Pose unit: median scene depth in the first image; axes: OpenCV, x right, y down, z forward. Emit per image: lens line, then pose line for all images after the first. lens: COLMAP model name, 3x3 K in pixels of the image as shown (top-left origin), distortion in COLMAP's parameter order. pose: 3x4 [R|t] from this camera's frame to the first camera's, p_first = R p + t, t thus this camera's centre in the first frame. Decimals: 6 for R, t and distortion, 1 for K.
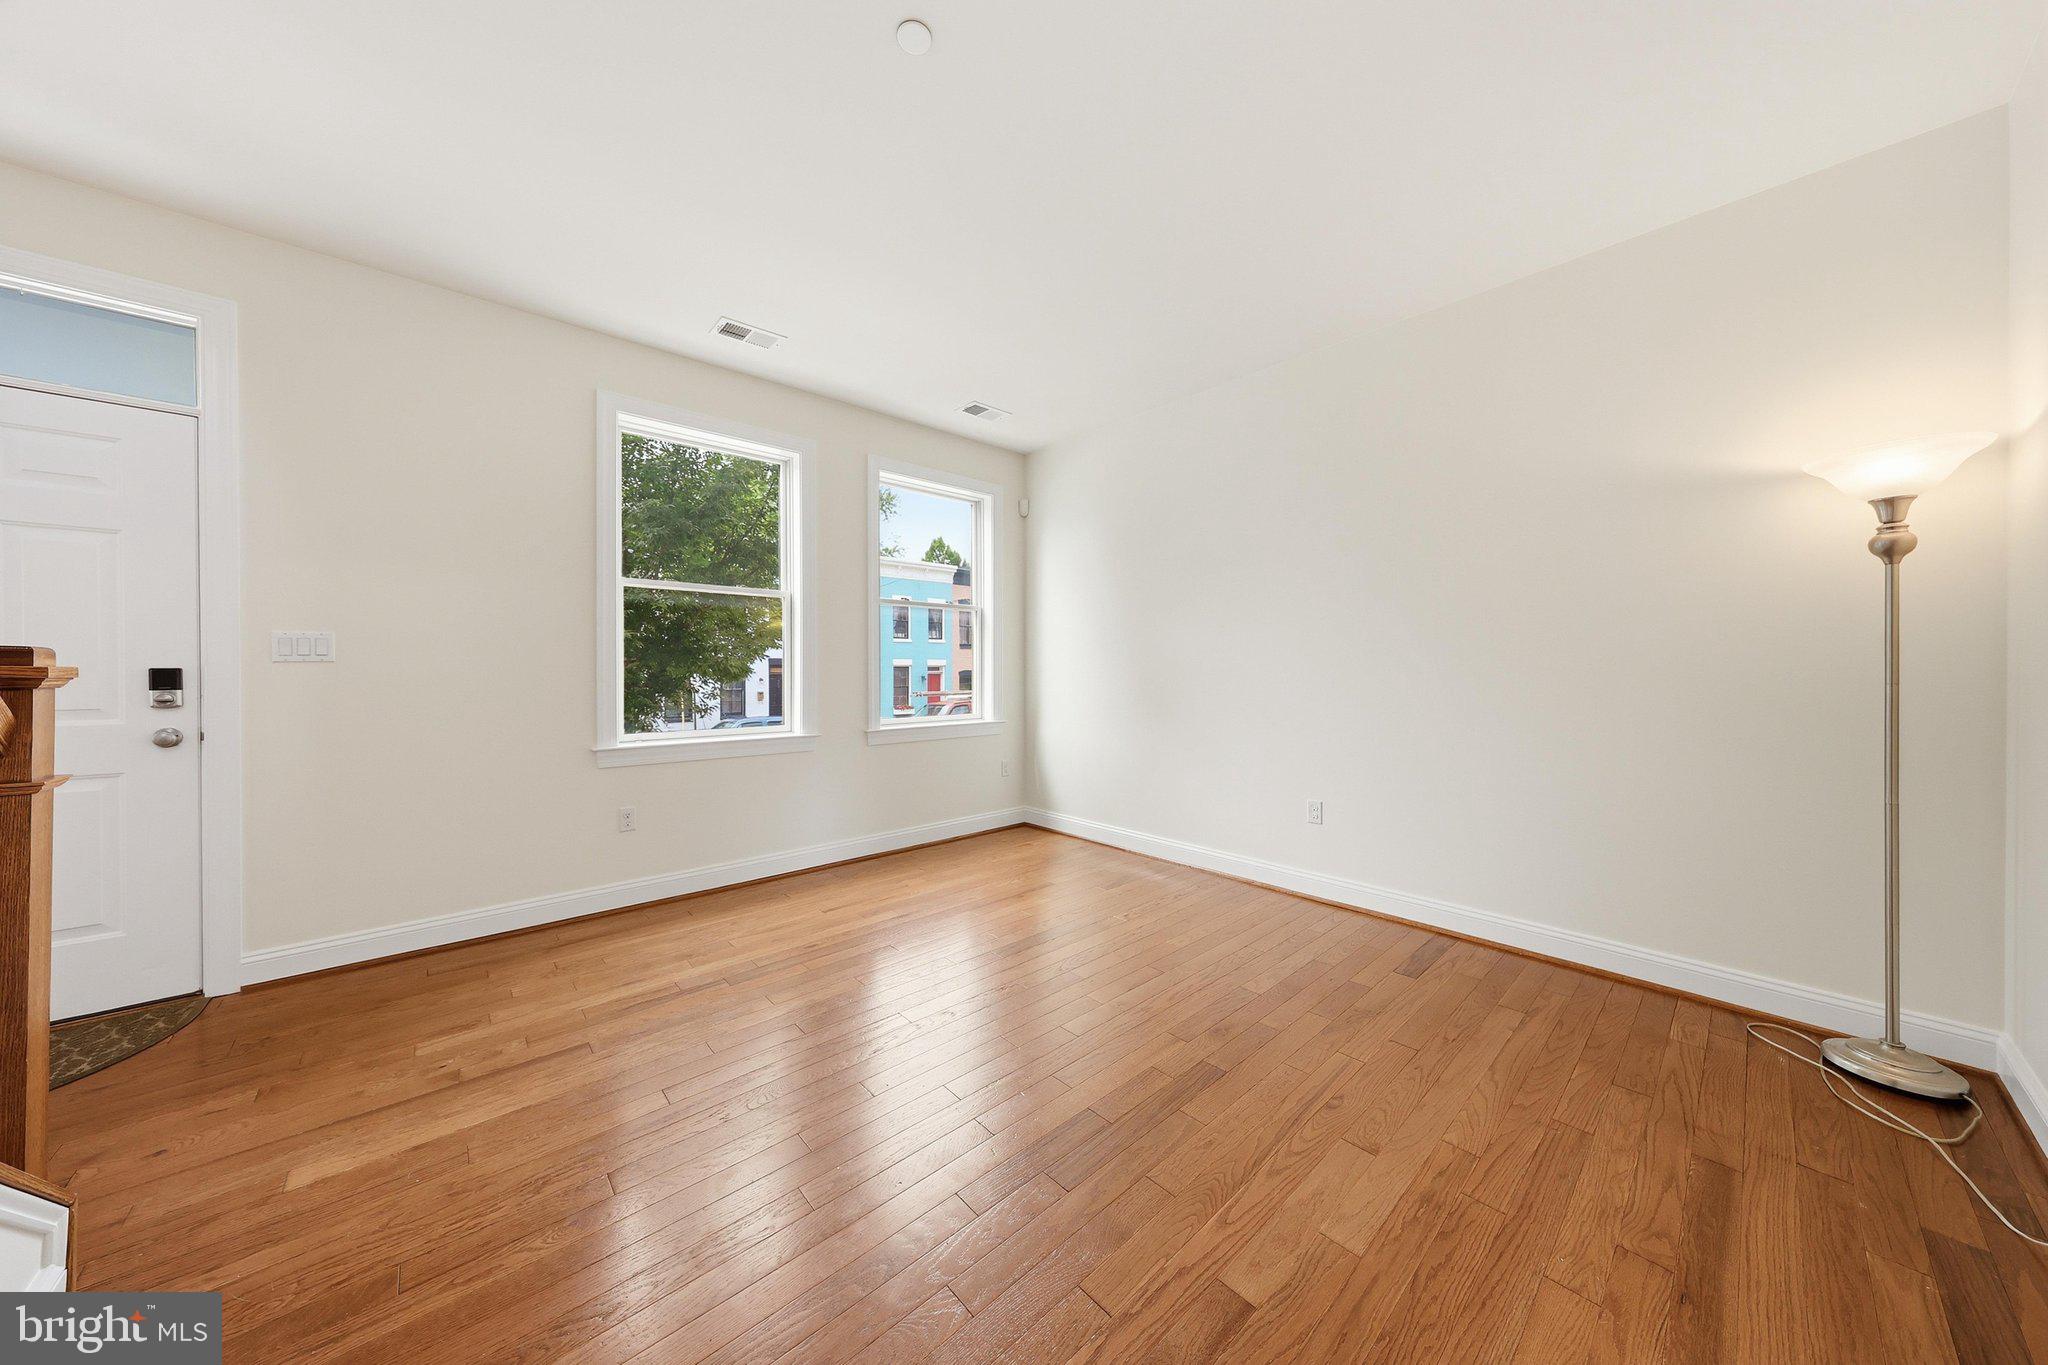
lens RADIAL K [[648.1, 0, 1024.0], [0, 648.1, 682.5], [0, 0, 1]] dist [-0.000644, -0.000056]
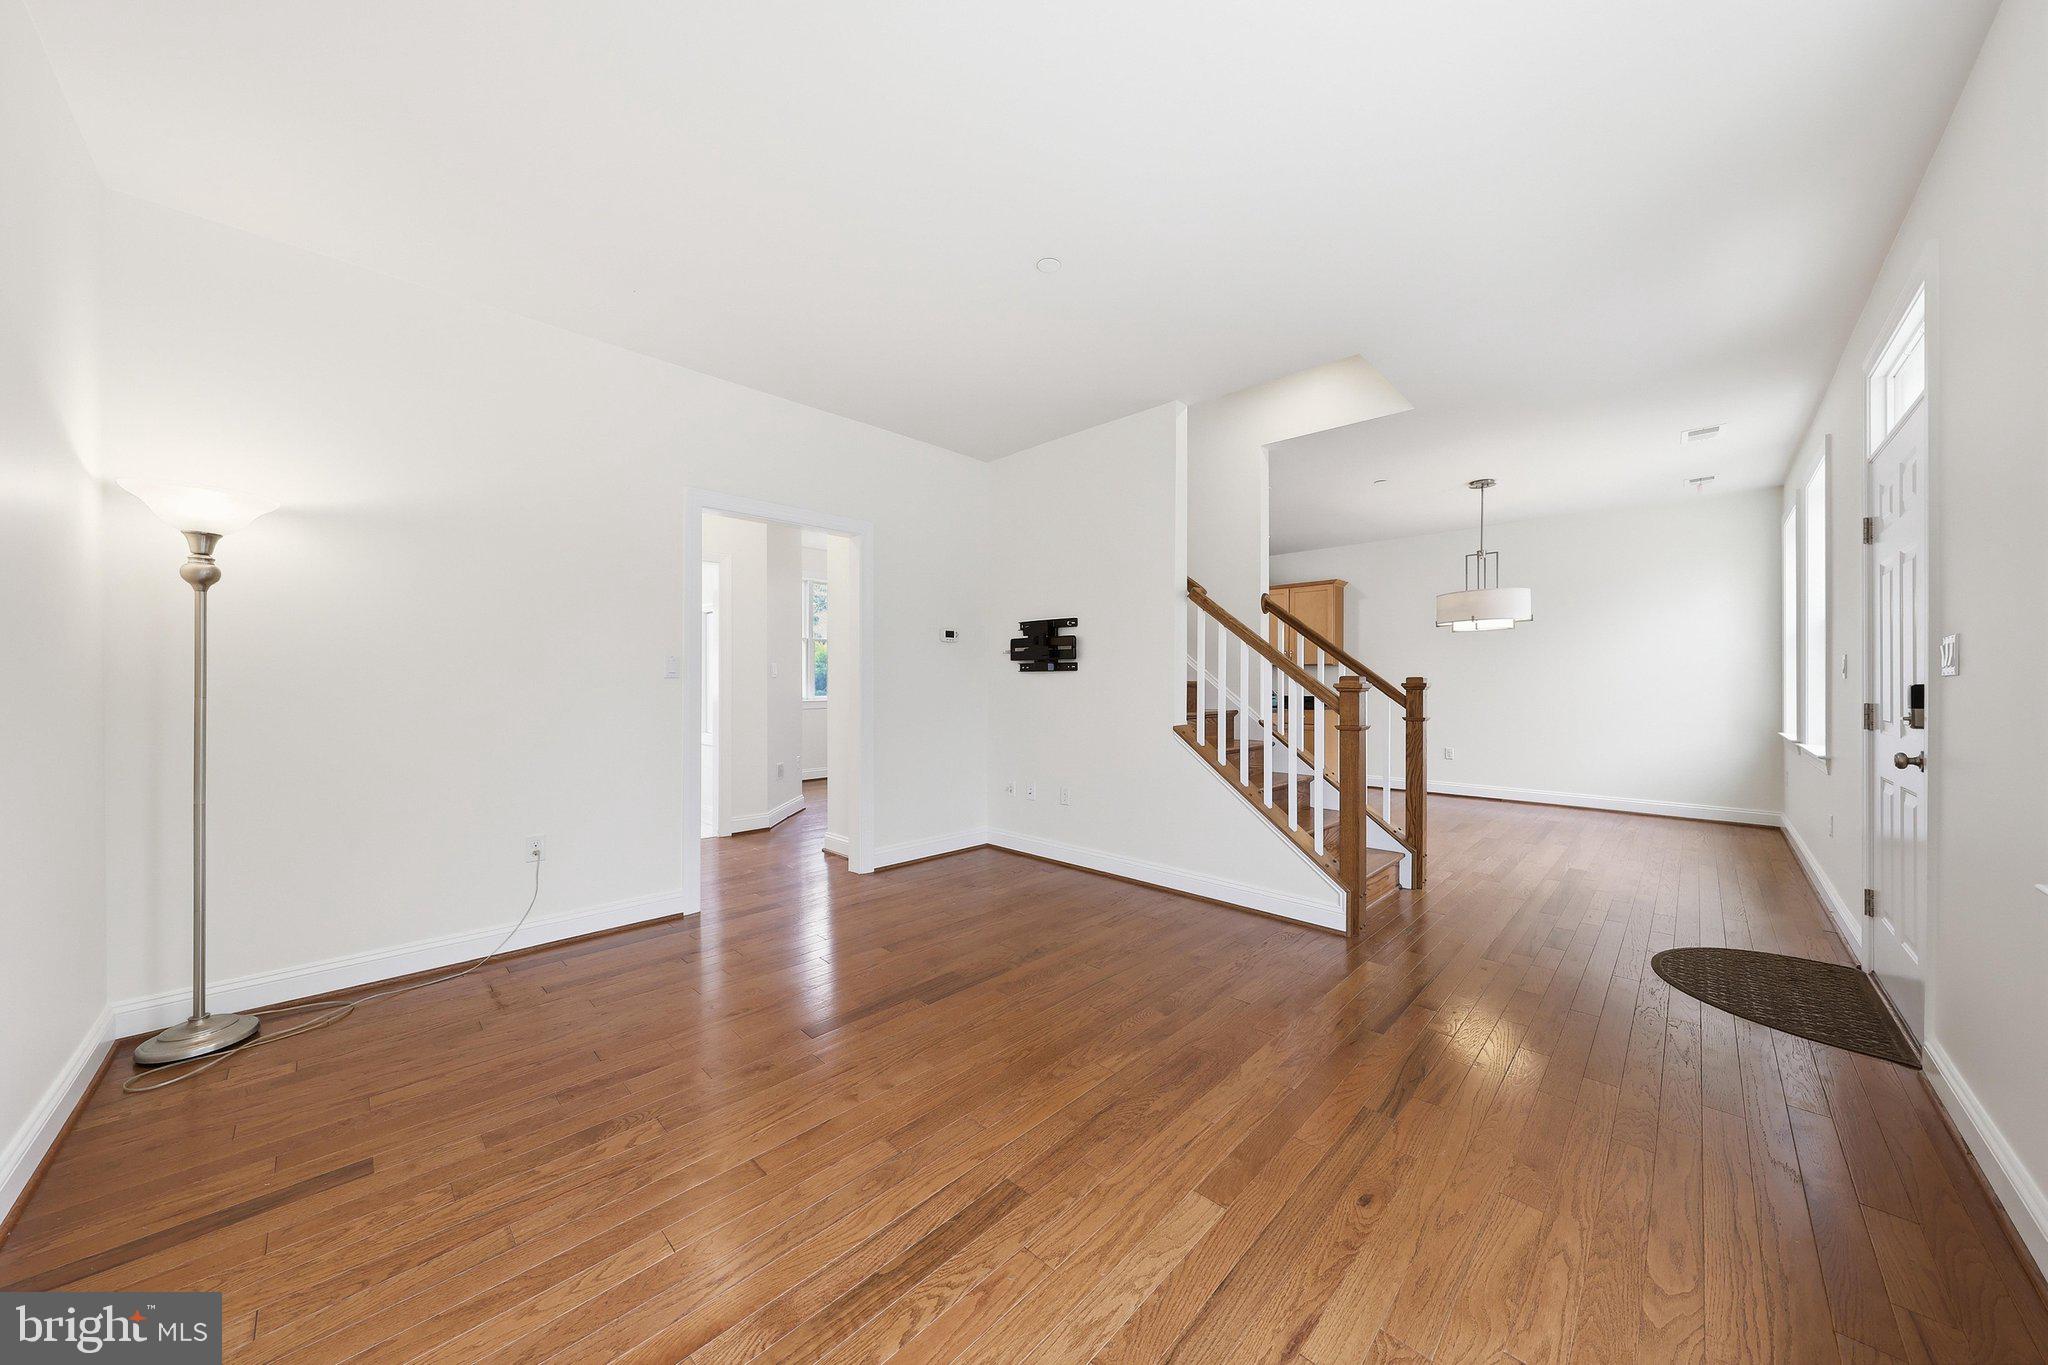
lens RADIAL K [[692.6, 0, 1018.1], [0, 692.6, 678.9], [0, 0, 1]] dist [-0.001371, -0.000057]
pose [[-0.998226, 0.002265, -0.059499, -0.007017], [0.001566, 0.999929, 0.011797, -0.041187], [0.059521, 0.011682, -0.998159, 2.249019]]
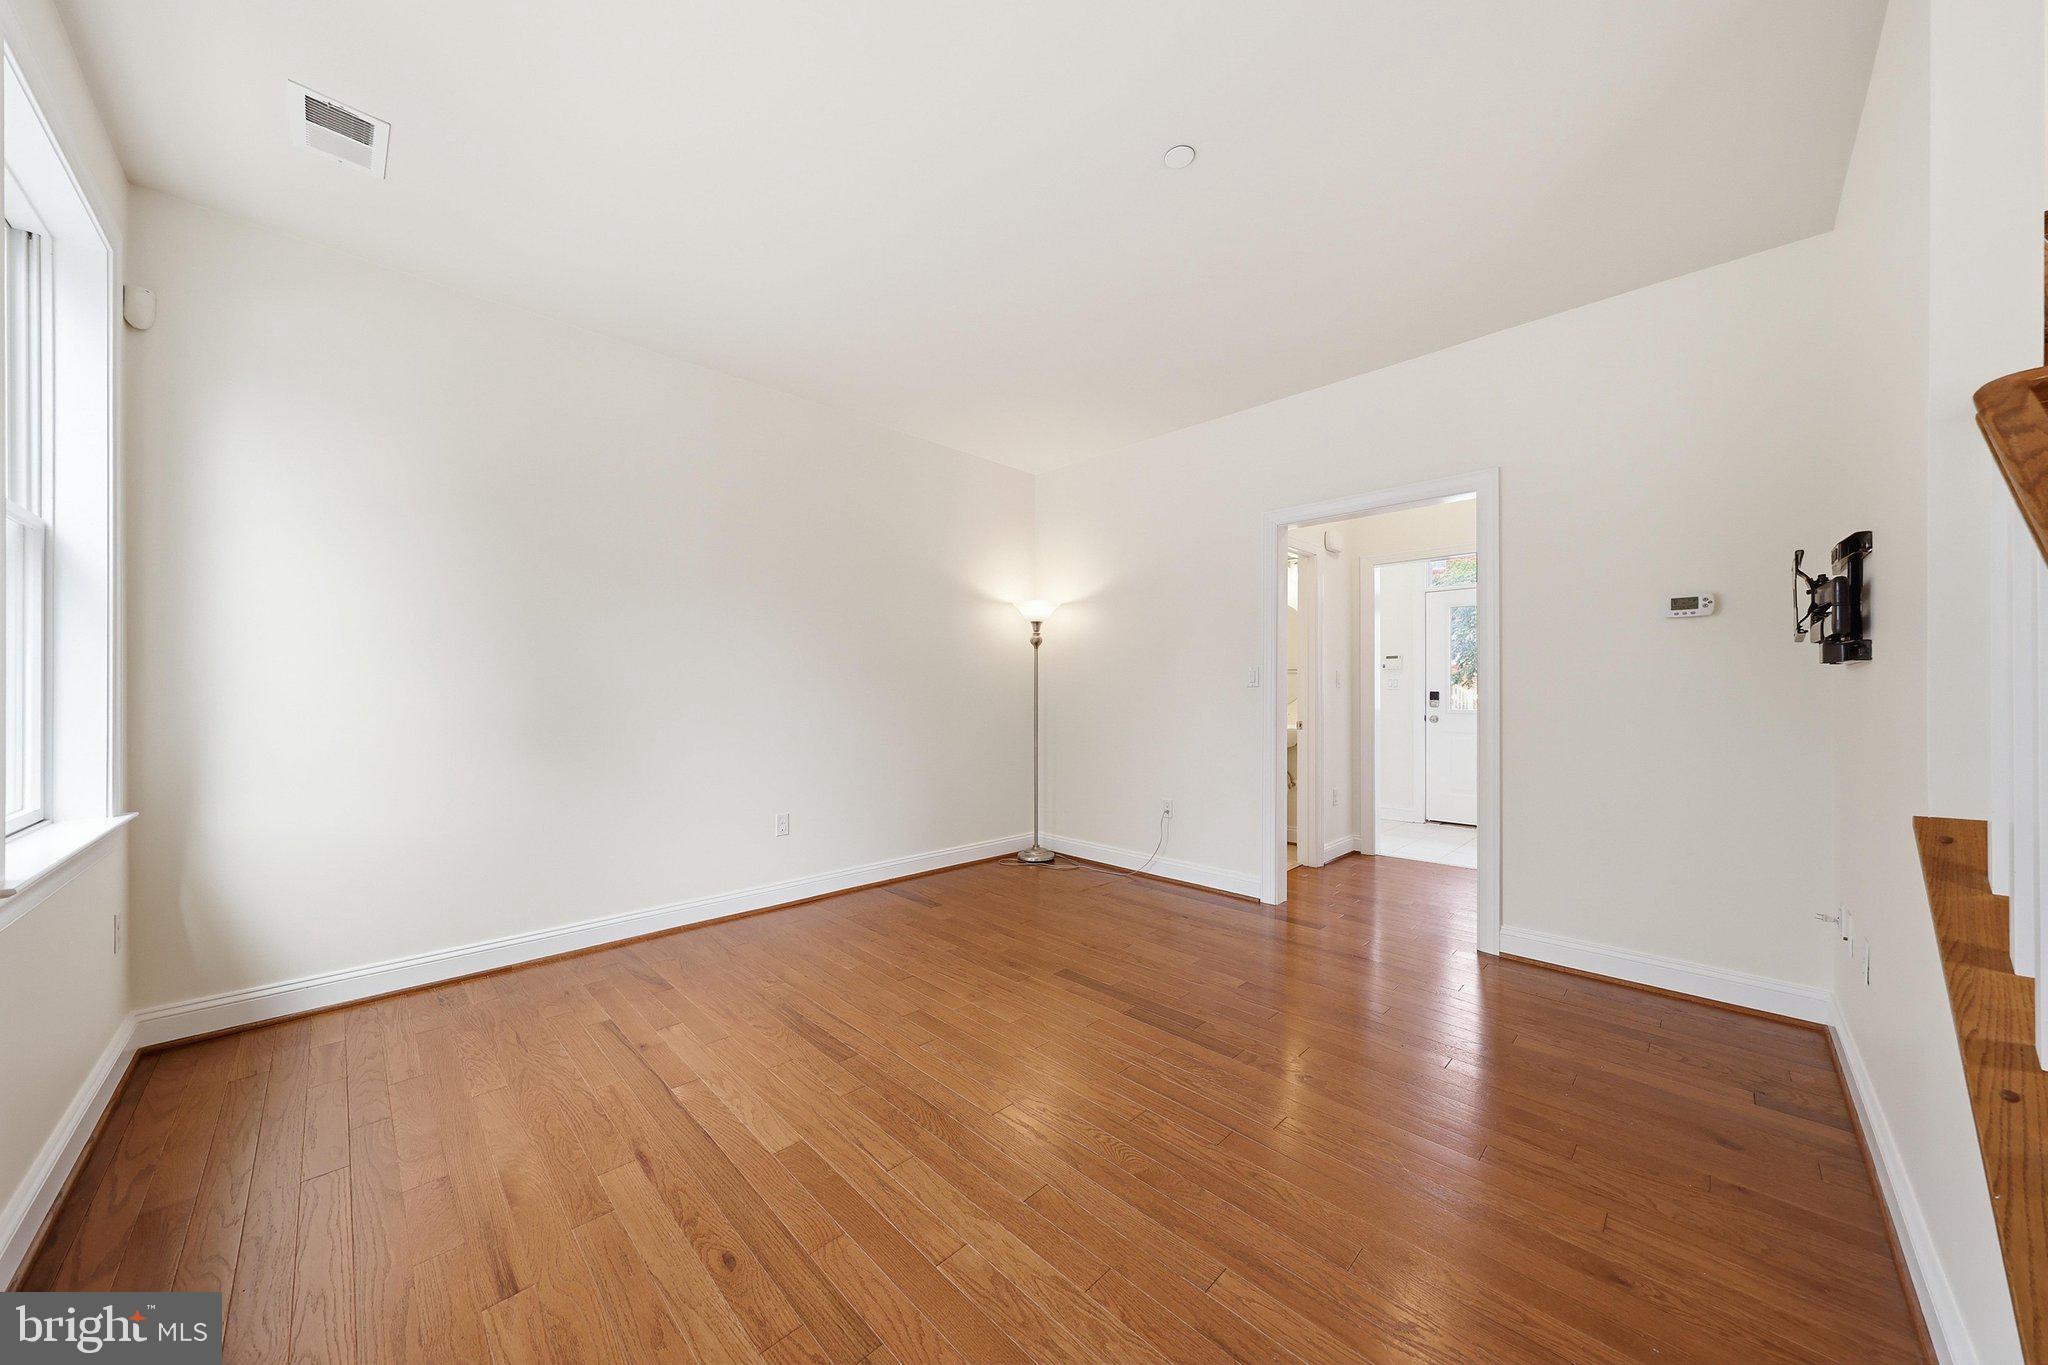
lens RADIAL K [[692.6, 0, 1018.1], [0, 692.6, 678.9], [0, 0, 1]] dist [-0.001371, -0.000057]
pose [[-0.046274, 0.019823, 0.998732, -1.241020], [0.015153, 0.999702, -0.019141, -0.017708], [-0.998814, 0.014248, -0.046560, 1.170844]]
